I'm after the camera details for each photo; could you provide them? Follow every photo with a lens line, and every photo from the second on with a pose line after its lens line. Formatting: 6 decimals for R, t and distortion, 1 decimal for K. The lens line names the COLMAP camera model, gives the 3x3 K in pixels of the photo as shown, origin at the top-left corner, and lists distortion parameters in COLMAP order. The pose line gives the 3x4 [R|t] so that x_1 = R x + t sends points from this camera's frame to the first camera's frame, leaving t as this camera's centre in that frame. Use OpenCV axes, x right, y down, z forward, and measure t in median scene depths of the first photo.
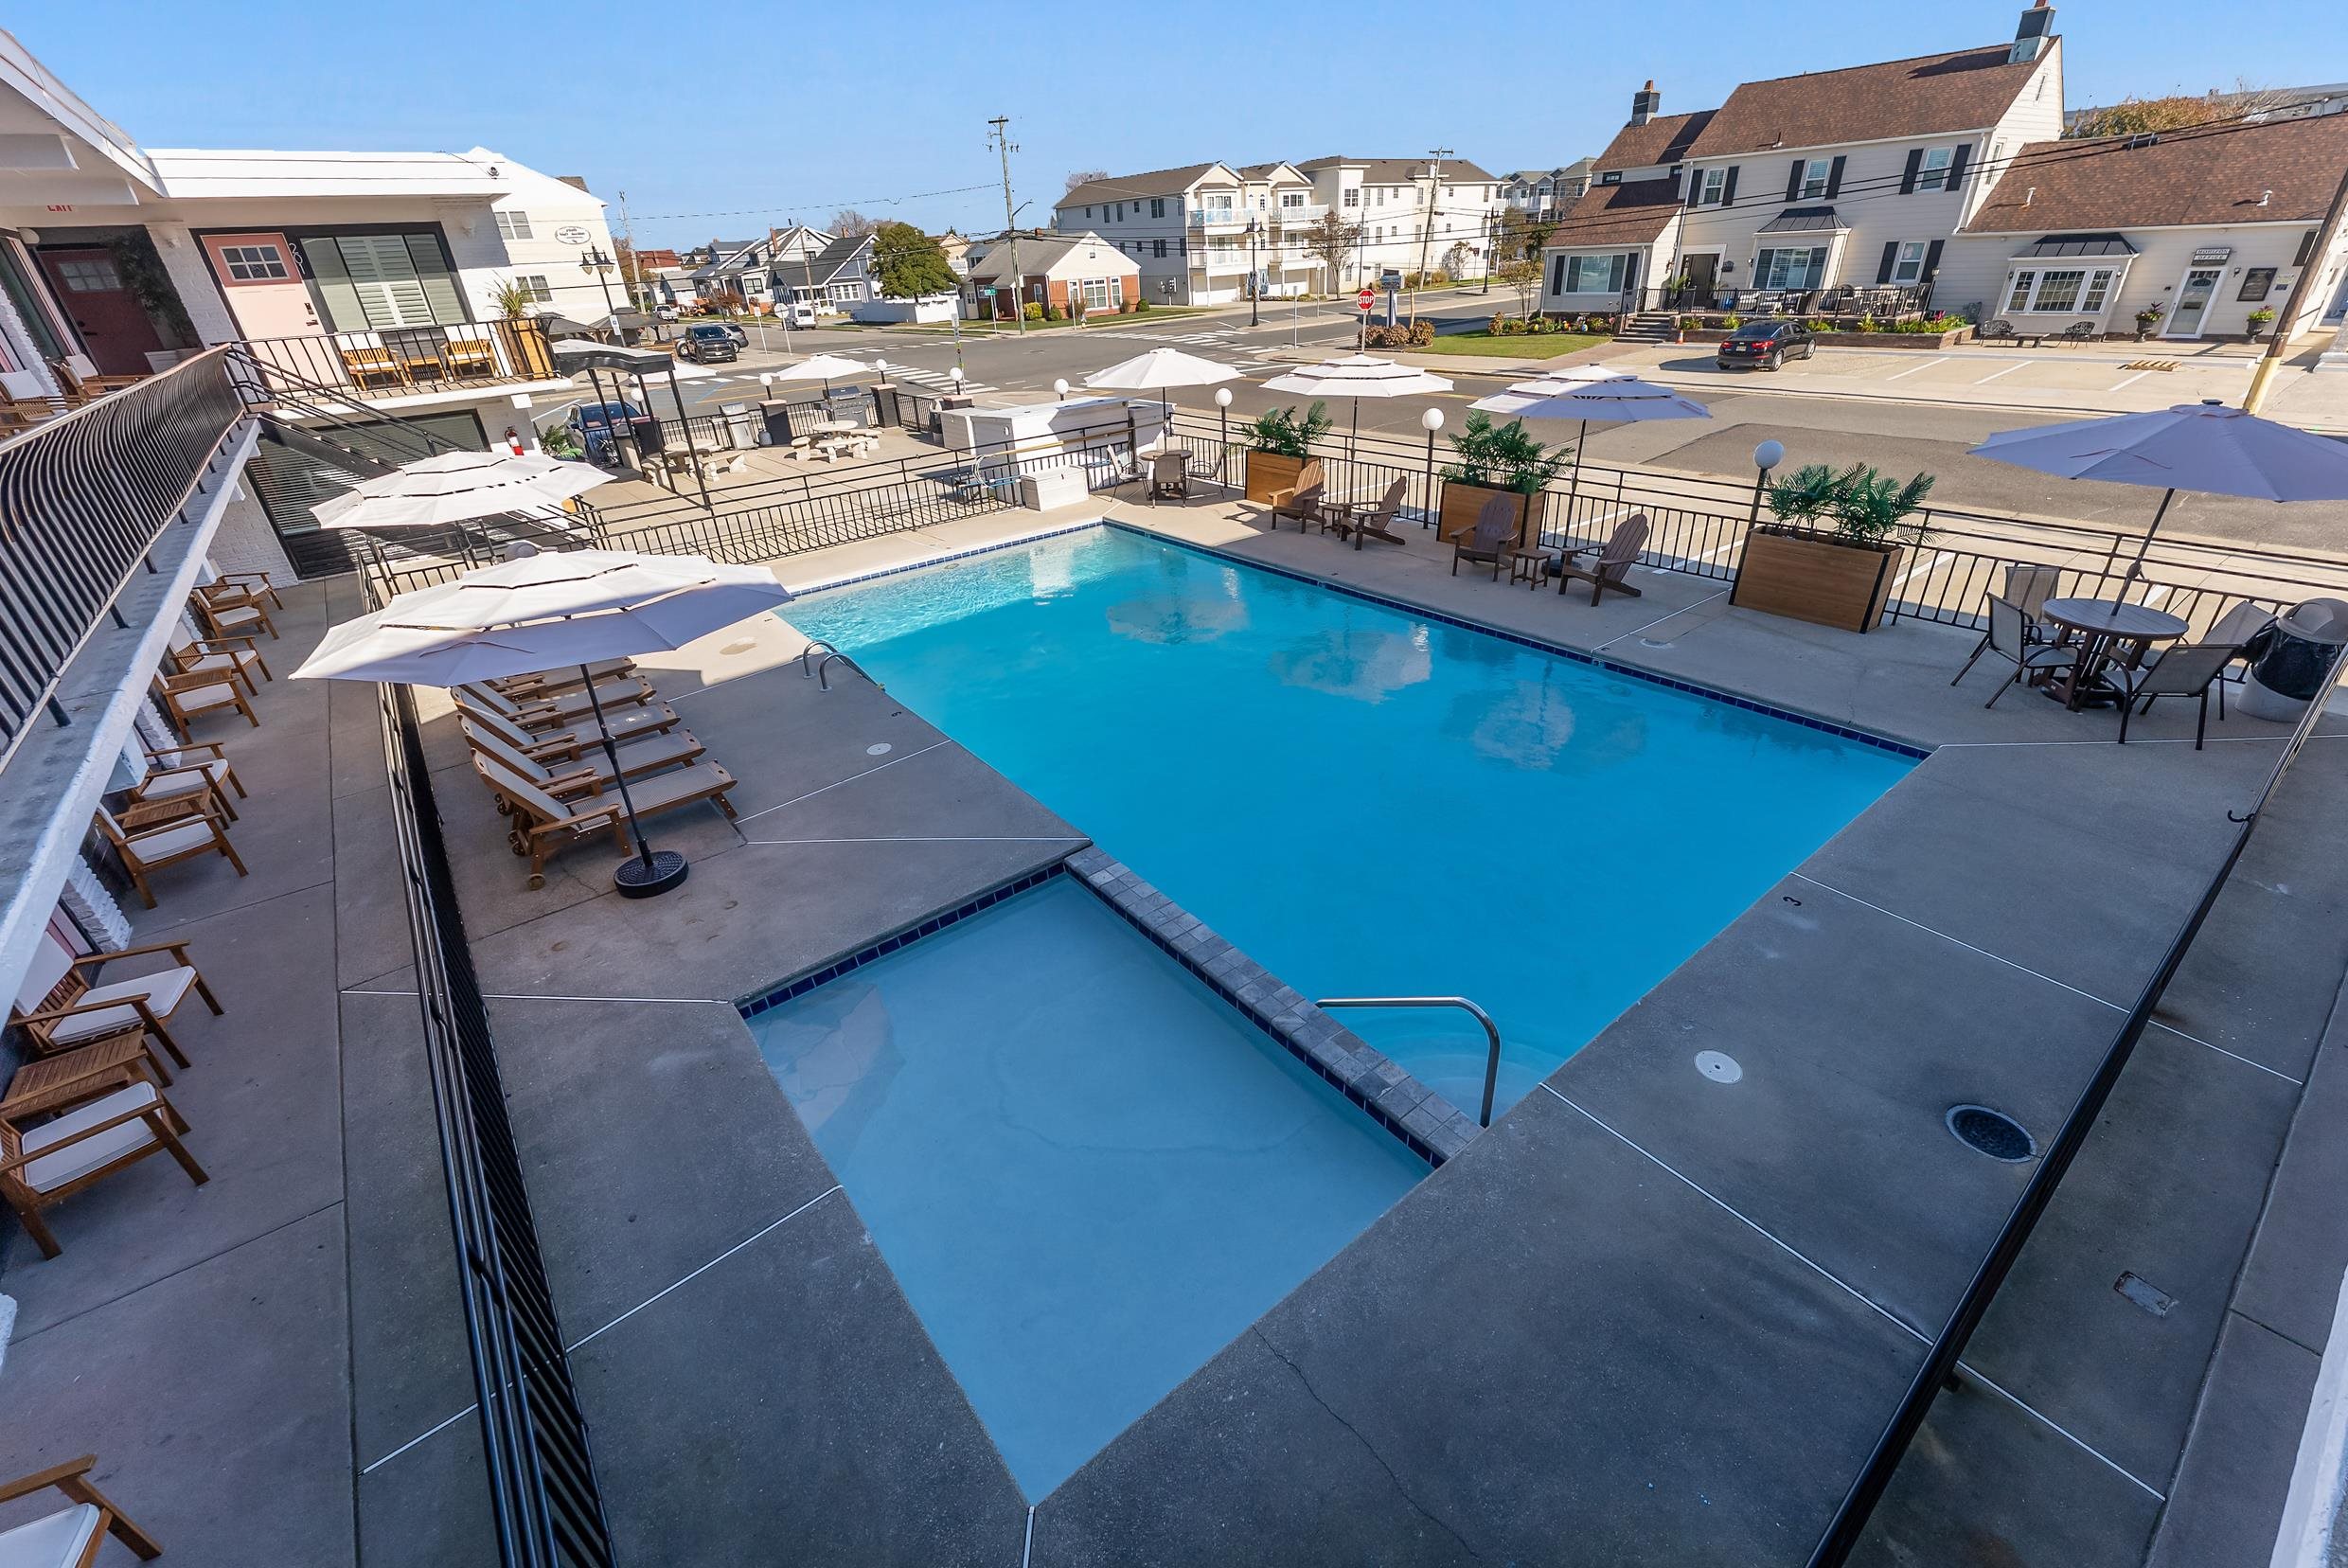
lens RADIAL K [[954.9, 0, 1185.4], [0, 954.9, 784.9], [0, 0, 1]] dist [-0.000439, 0.000292]
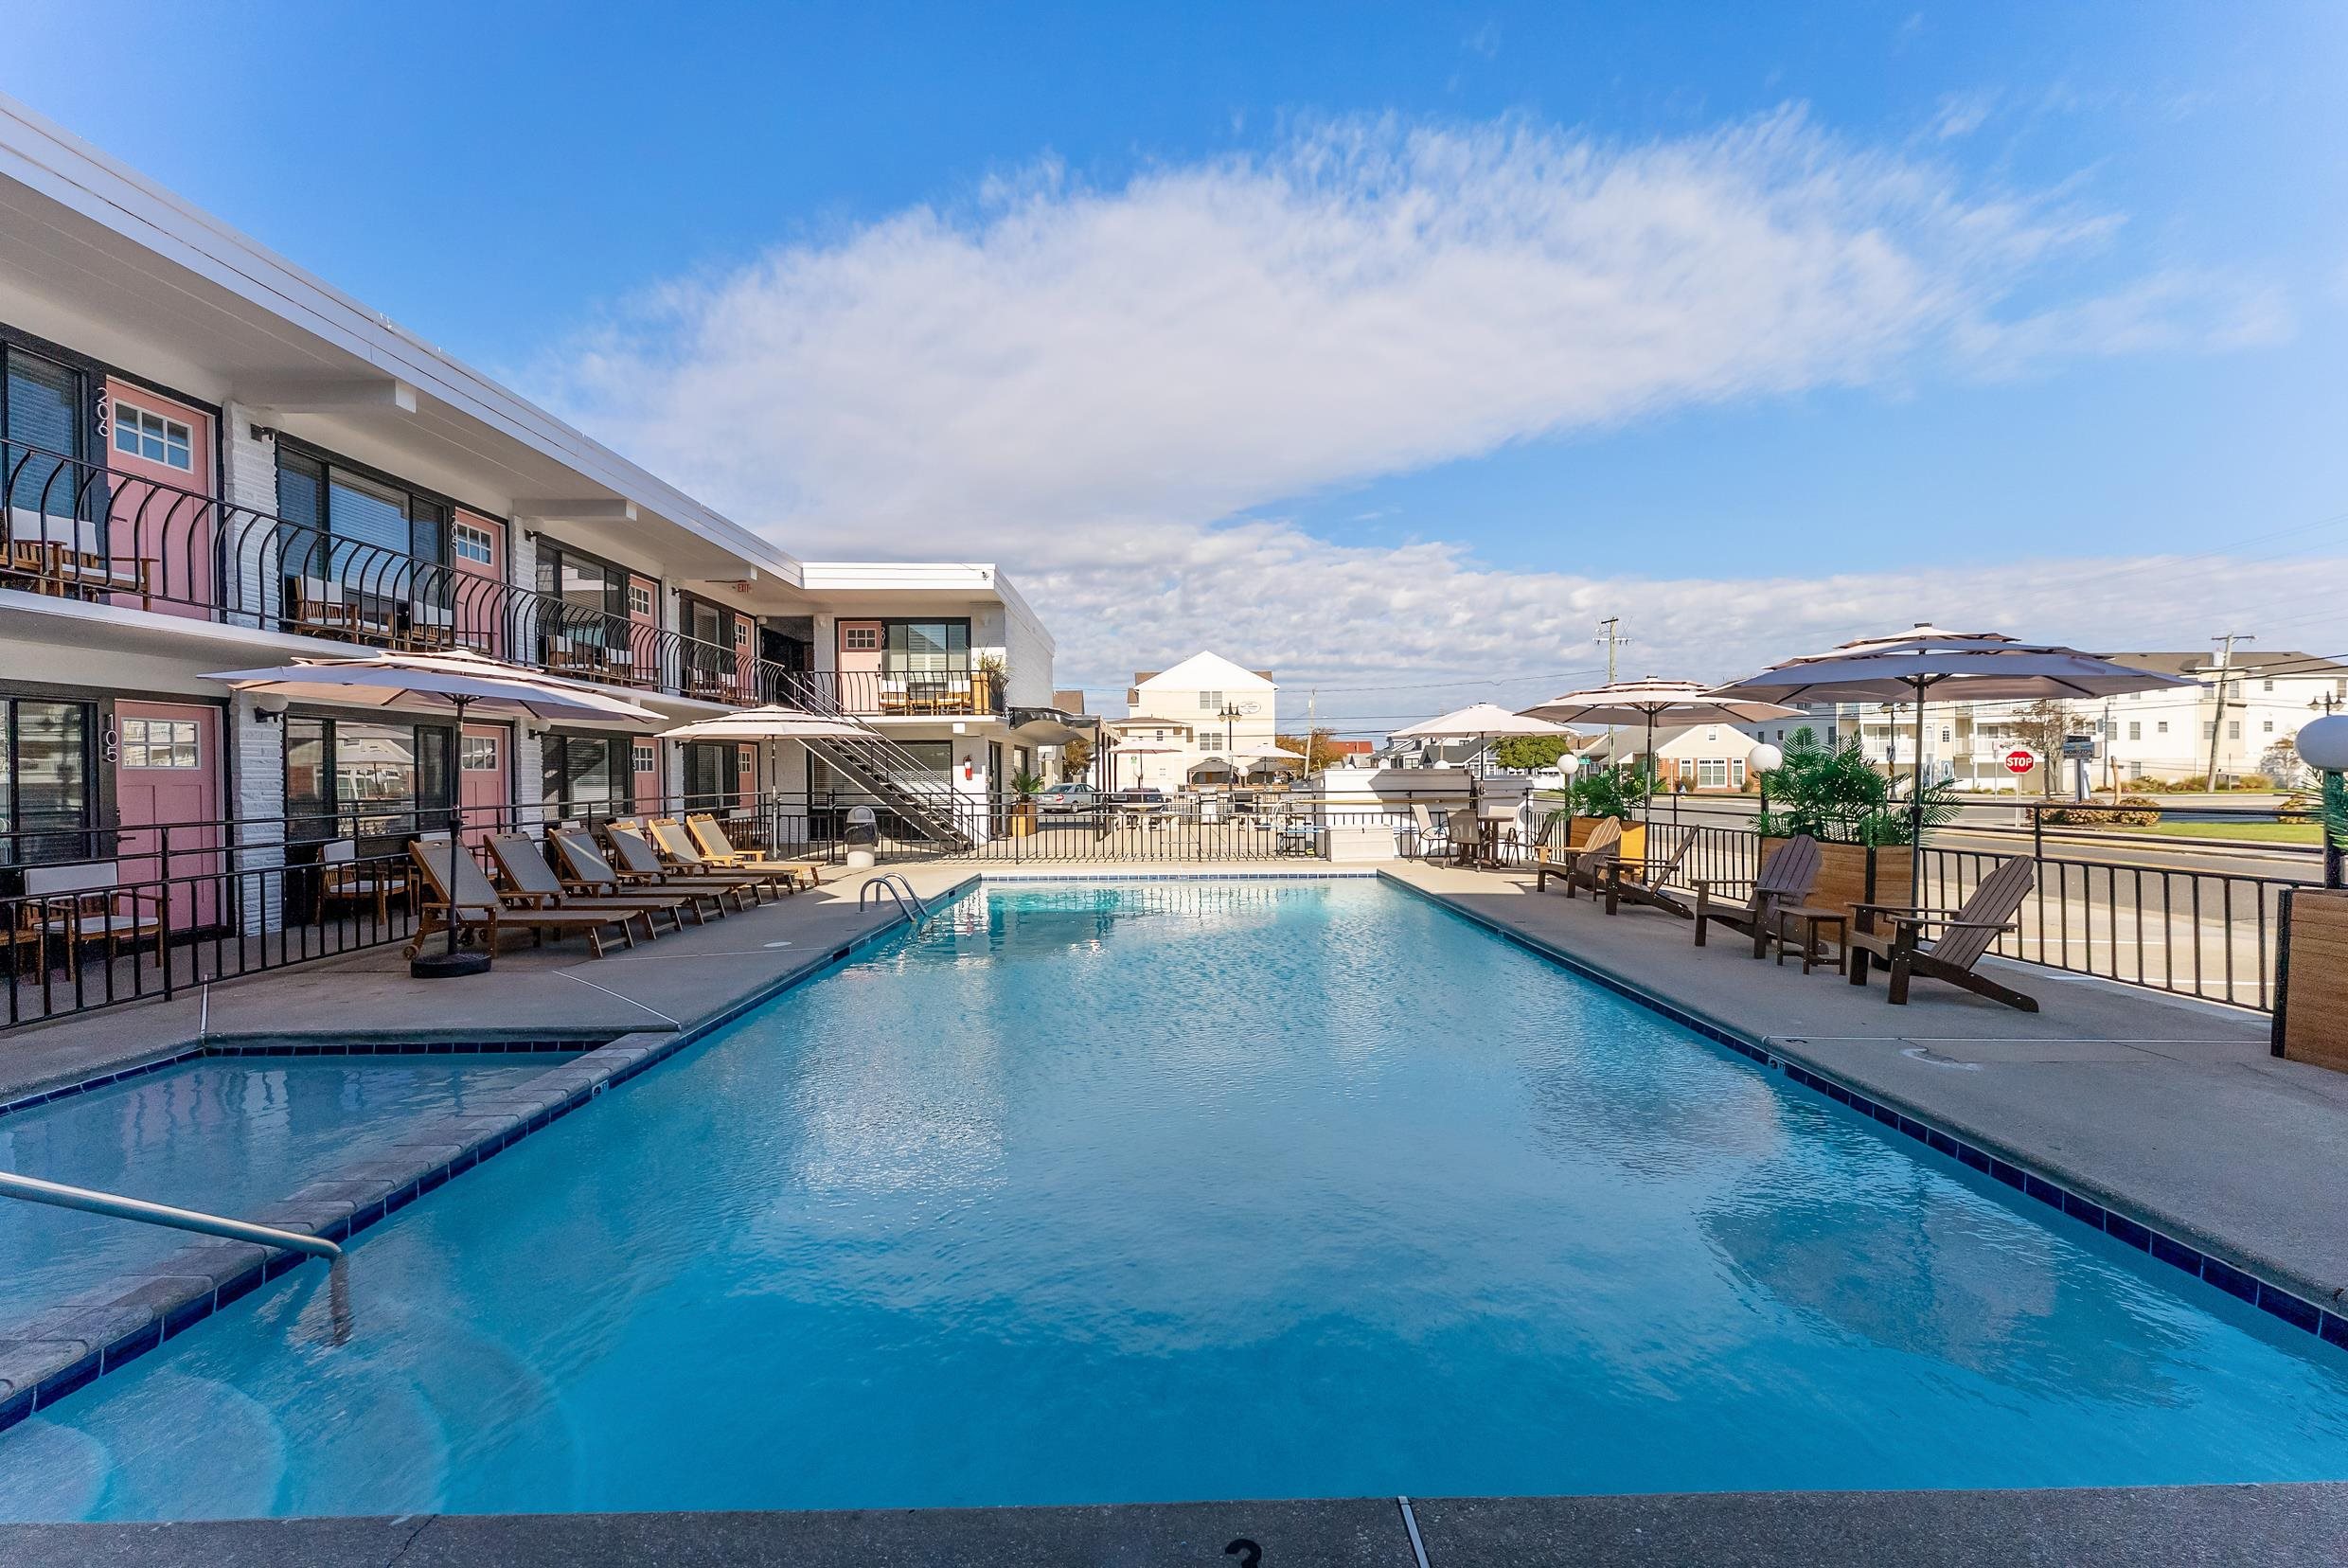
lens RADIAL K [[934.2, 0, 1183.6], [0, 934.2, 787.3], [0, 0, 1]] dist [-0.000541, -0.000093]
pose [[0.791616, 0.053496, -0.608673, 0.323150], [-0.325526, 0.879942, -0.346028, 0.009424], [0.517086, 0.472060, 0.713990, 0.289103]]
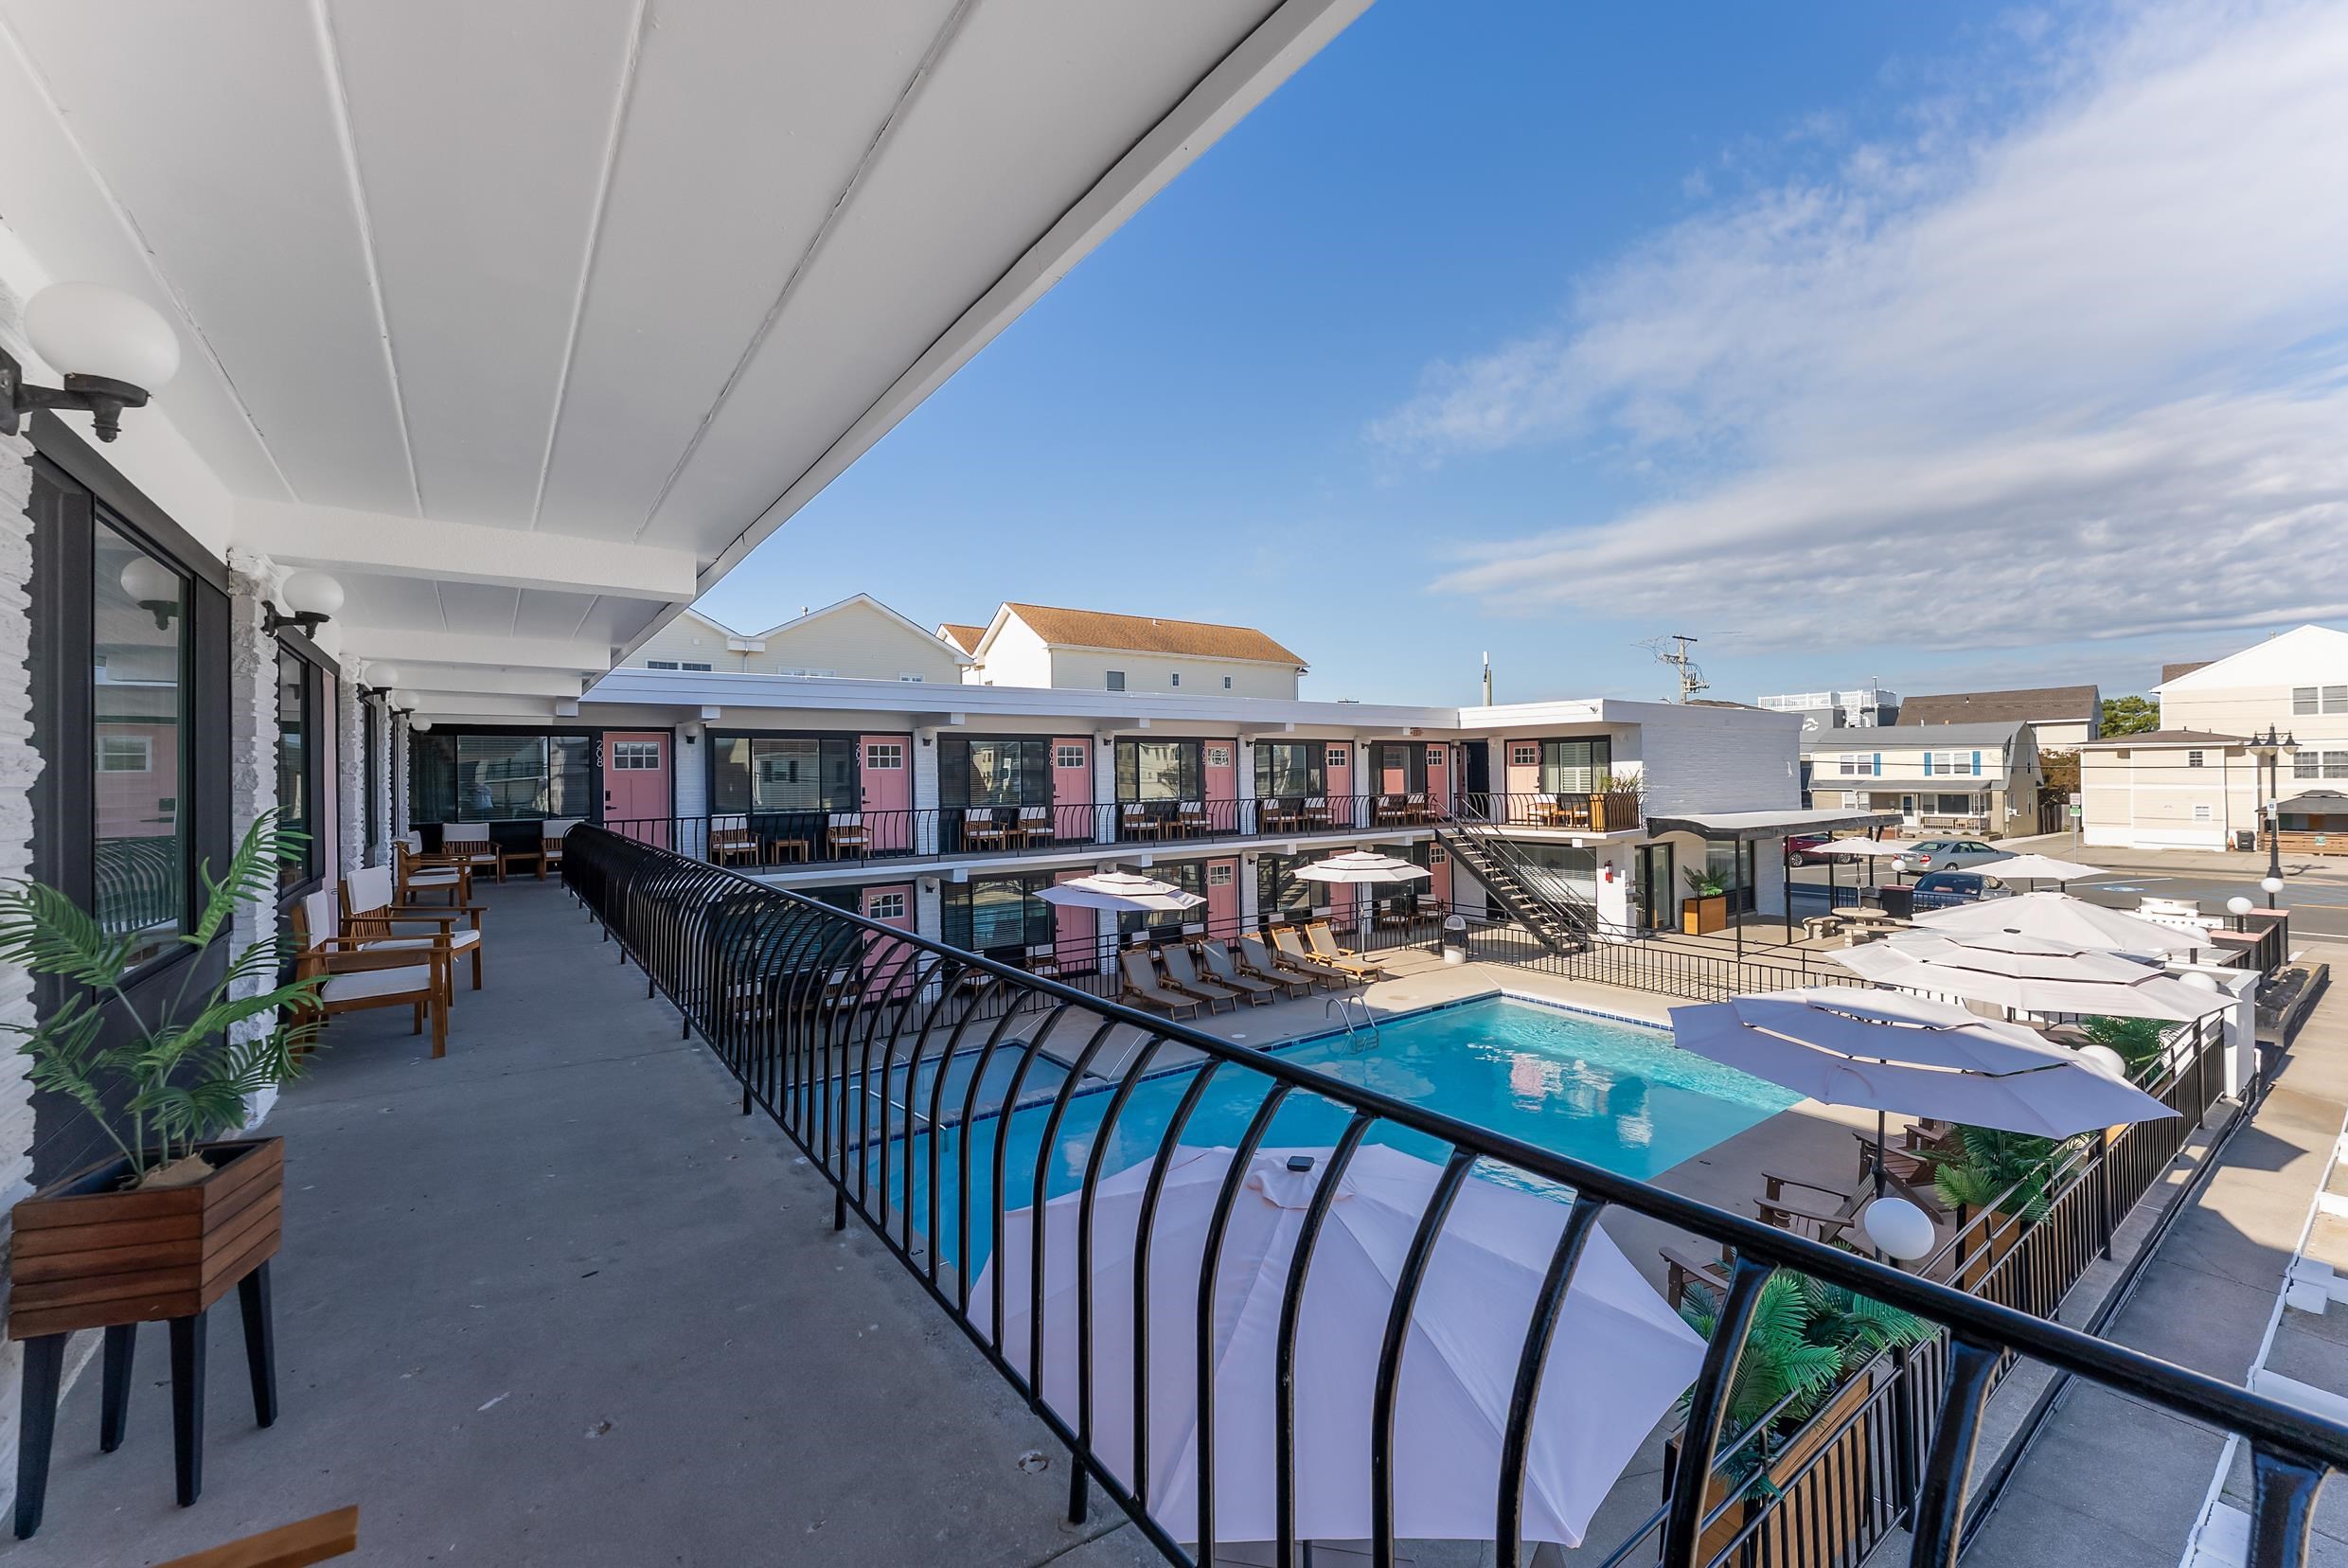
lens RADIAL K [[954.9, 0, 1185.4], [0, 954.9, 784.9], [0, 0, 1]] dist [-0.000439, 0.000292]
pose [[-0.034600, 0.060057, -0.997595, 0.786763], [-0.474512, 0.877518, 0.069285, -0.293287], [0.879569, 0.475768, -0.001864, 0.427254]]
